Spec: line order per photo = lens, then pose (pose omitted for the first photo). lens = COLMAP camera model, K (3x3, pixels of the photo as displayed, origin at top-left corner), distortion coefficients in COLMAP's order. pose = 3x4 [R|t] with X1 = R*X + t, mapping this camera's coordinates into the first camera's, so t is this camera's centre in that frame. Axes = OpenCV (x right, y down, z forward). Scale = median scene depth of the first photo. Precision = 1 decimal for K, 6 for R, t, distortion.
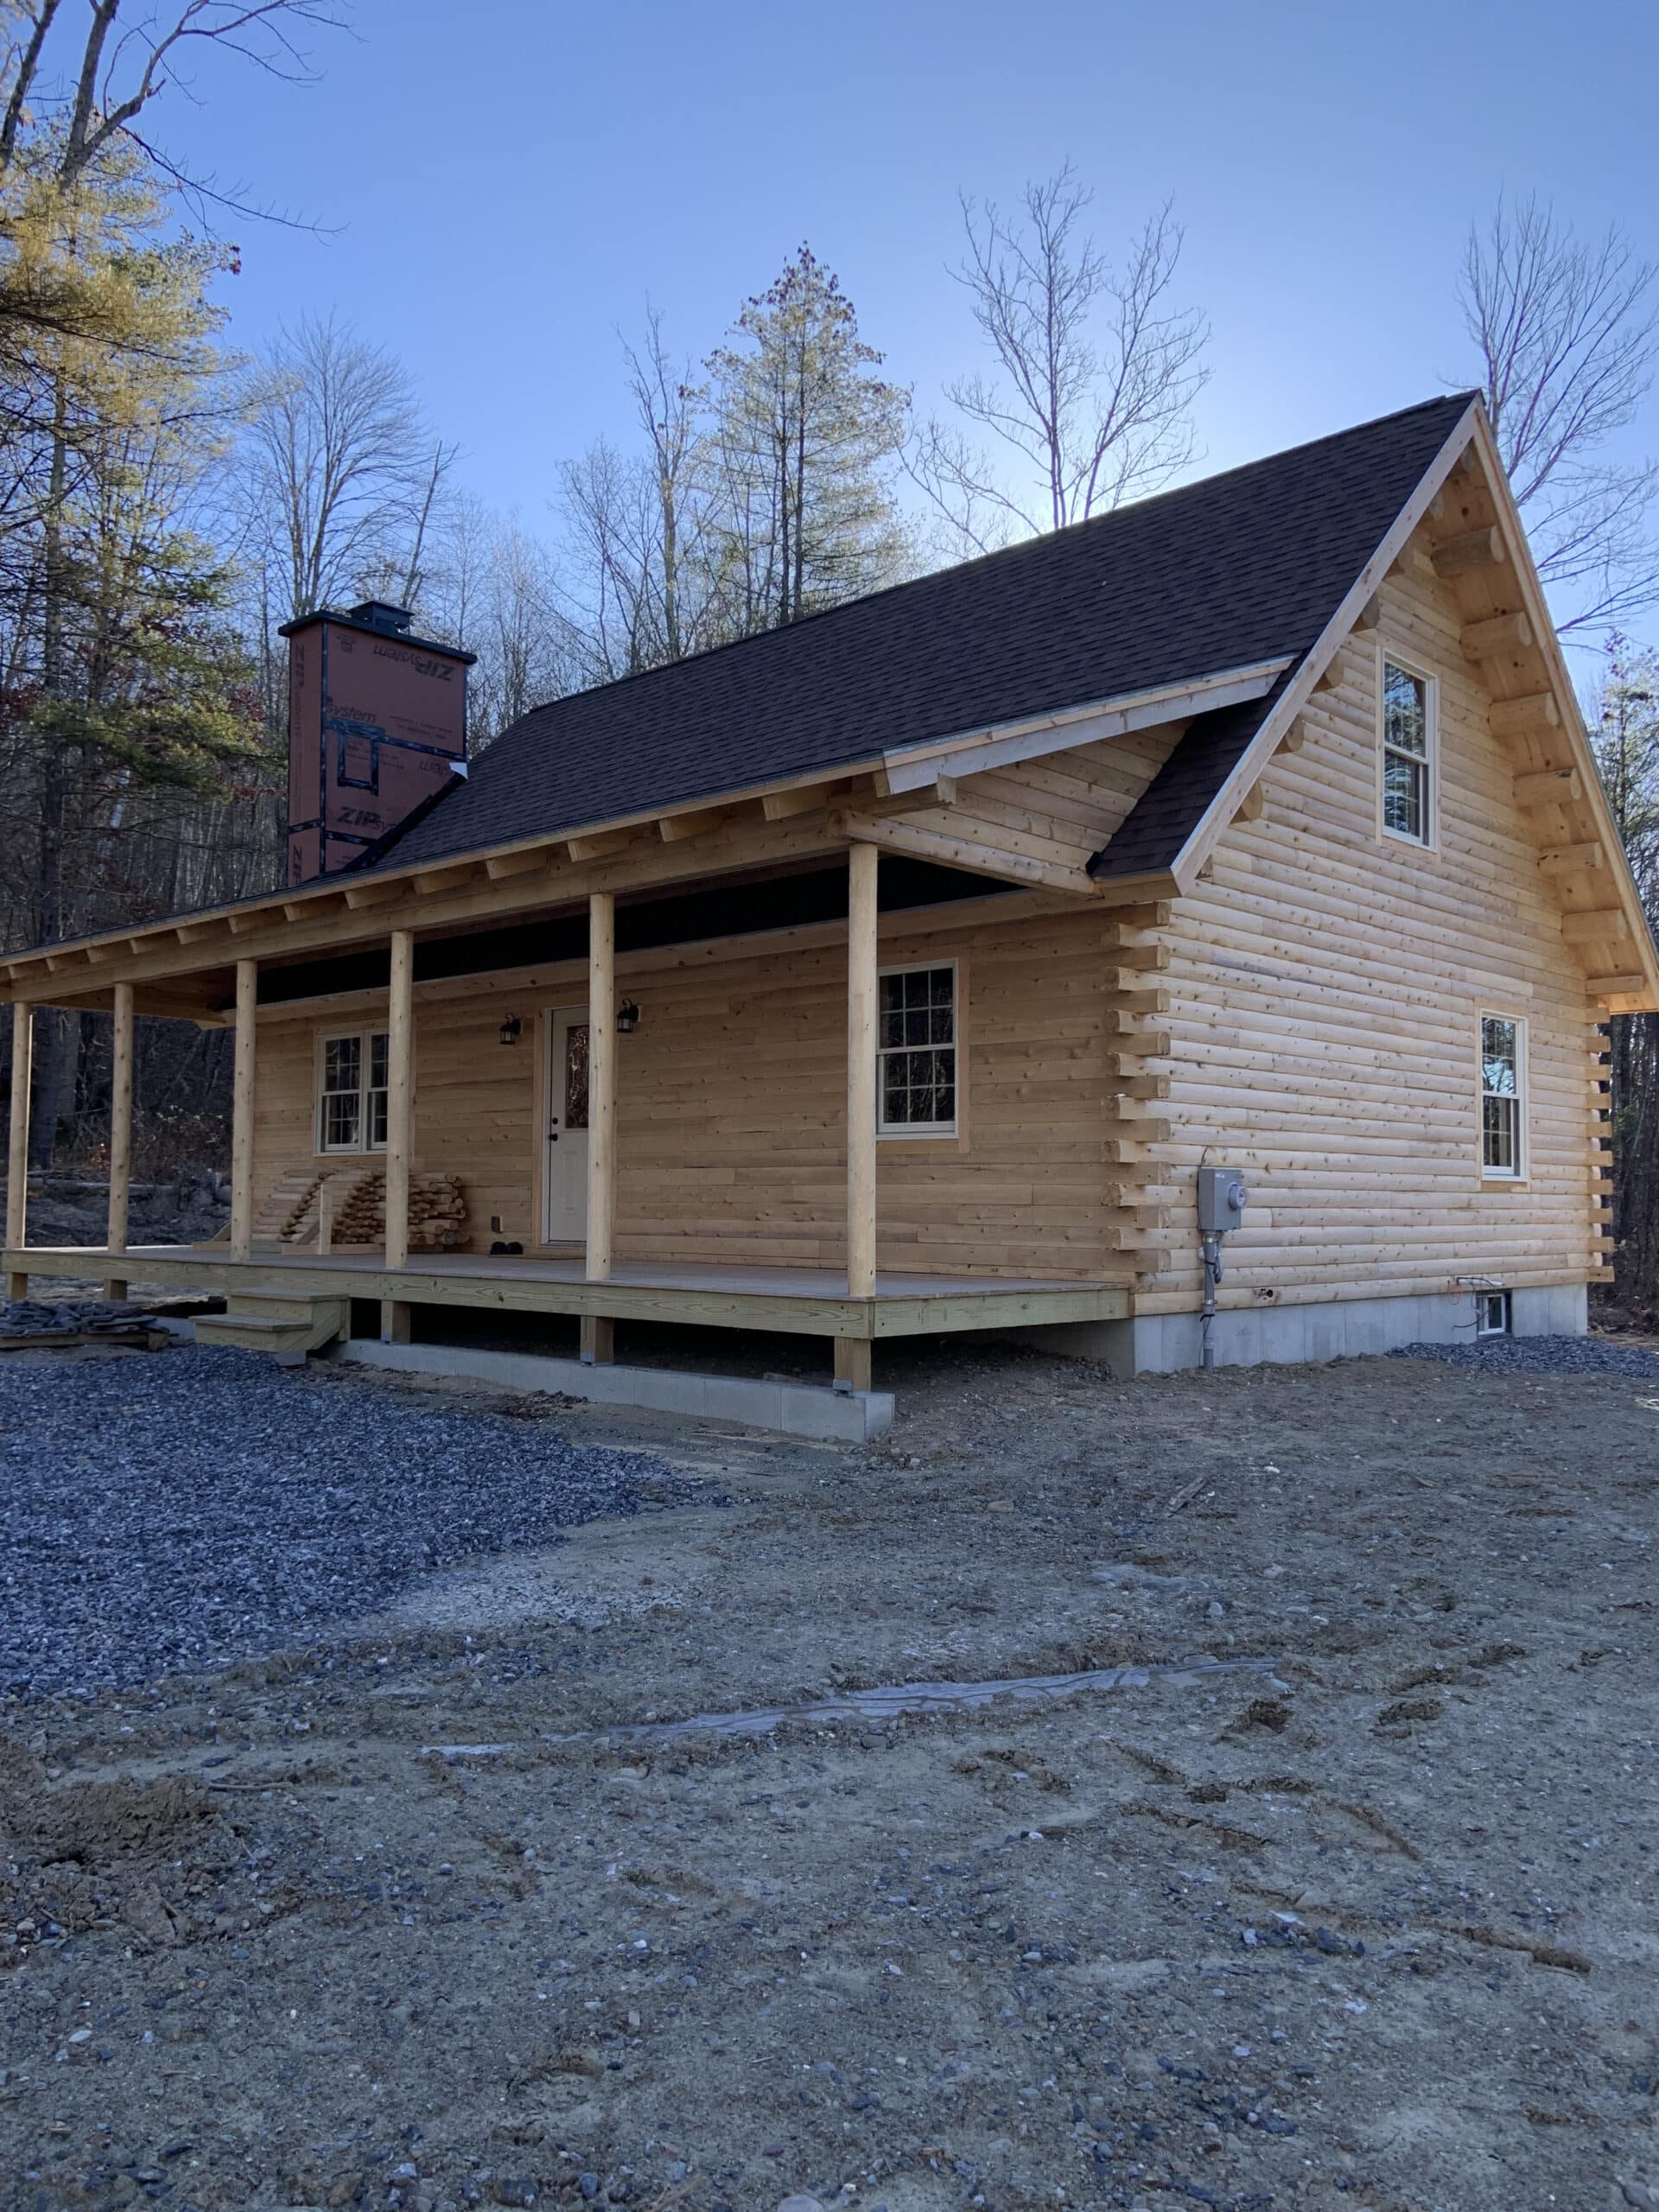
lens RADIAL K [[1702.5, 0, 835.2], [0, 1702.5, 1113.3], [0, 0, 1]] dist [0.093353, -0.106466]
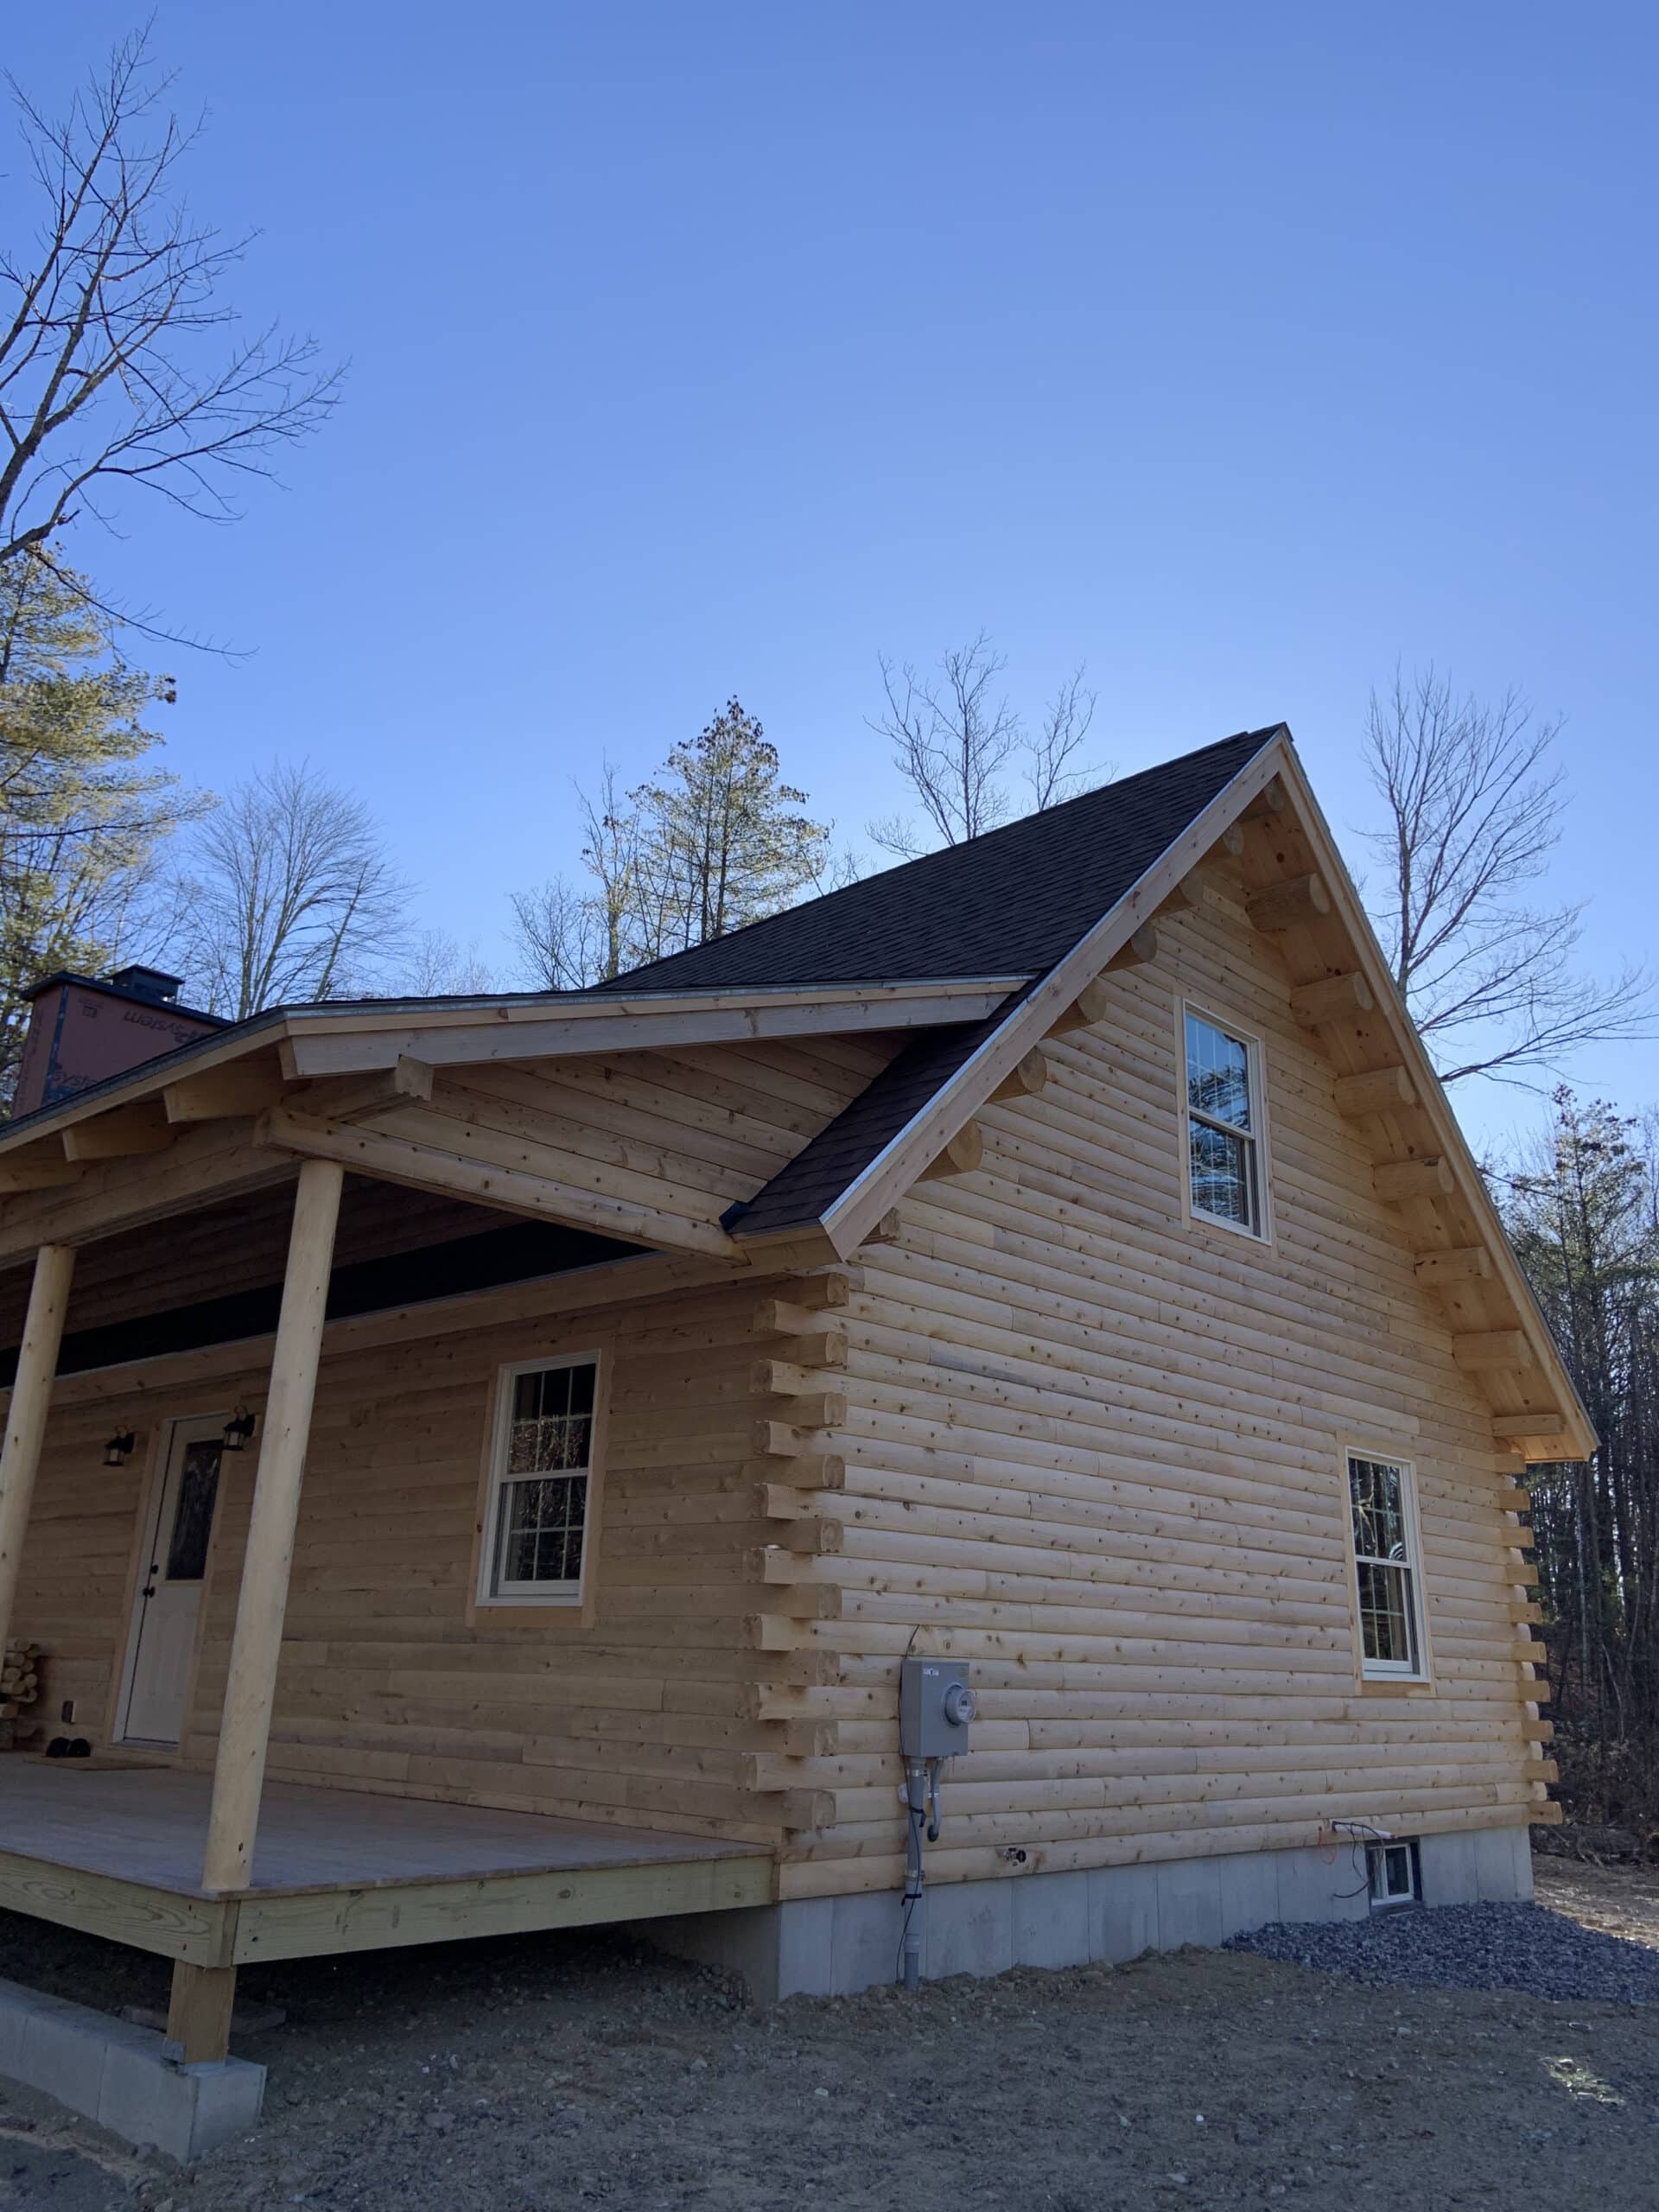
lens RADIAL K [[1663.6, 0, 843.5], [0, 1663.6, 1088.1], [0, 0, 1]] dist [0.128002, -0.166117]
pose [[0.999735, 0.022561, -0.004645, 0.166078], [-0.022977, 0.962650, -0.269772, -0.005749], [-0.001615, 0.269807, 0.962913, 0.243534]]
